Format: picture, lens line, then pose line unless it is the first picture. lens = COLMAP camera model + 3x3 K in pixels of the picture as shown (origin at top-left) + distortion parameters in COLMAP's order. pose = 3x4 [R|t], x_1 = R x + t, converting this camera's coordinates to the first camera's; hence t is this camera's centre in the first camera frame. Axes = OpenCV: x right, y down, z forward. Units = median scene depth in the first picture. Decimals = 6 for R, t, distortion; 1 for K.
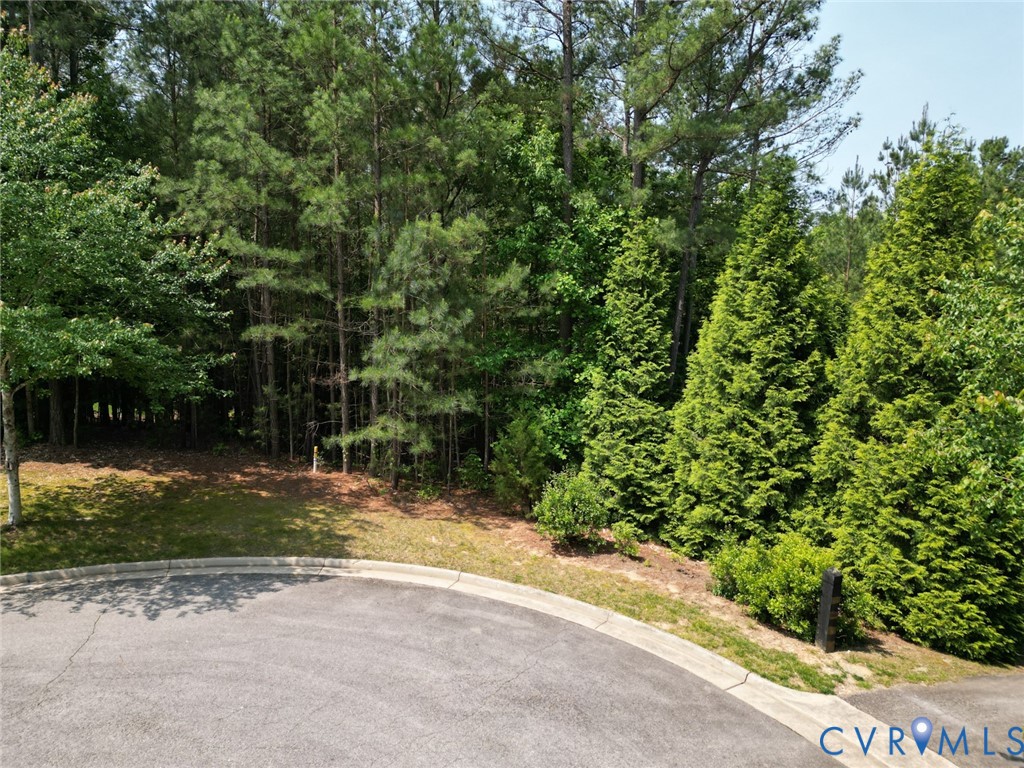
lens RADIAL K [[707.5, 0, 512.0], [0, 707.5, 384.0], [0, 0, 1]] dist [0.069108, -0.064145]
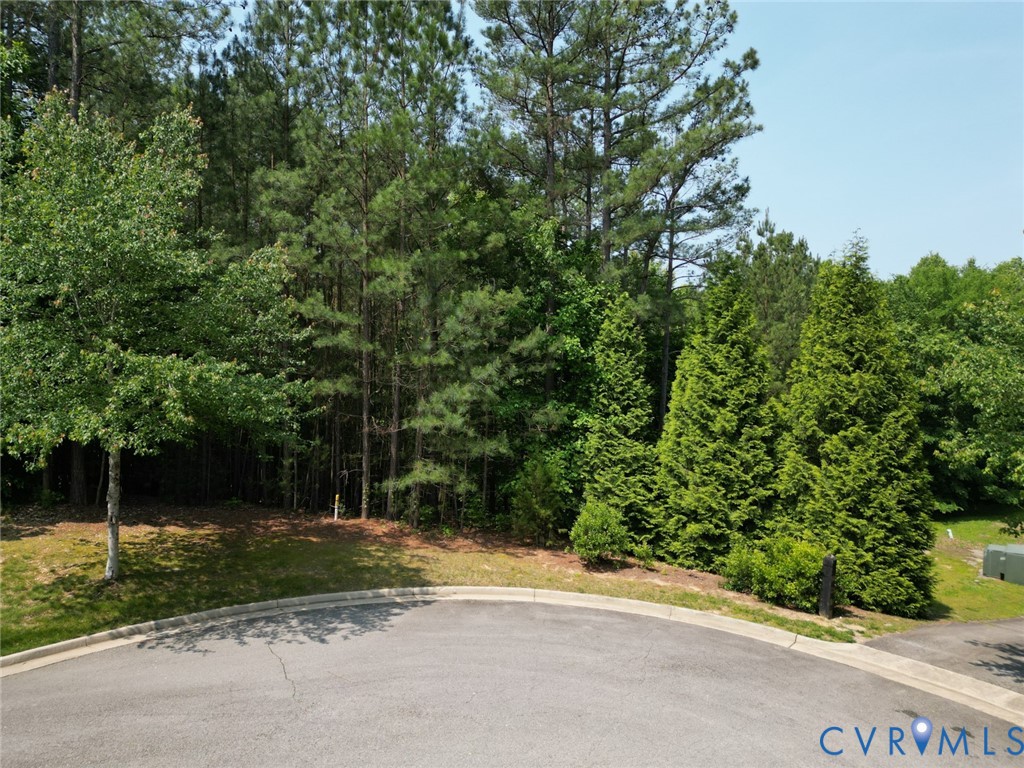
lens RADIAL K [[707.5, 0, 512.0], [0, 707.5, 384.0], [0, 0, 1]] dist [0.069108, -0.064145]
pose [[0.961602, -0.007072, 0.274356, -0.392839], [0.029820, 0.996442, -0.078832, 0.018275], [-0.272822, 0.083987, 0.958391, -0.128261]]
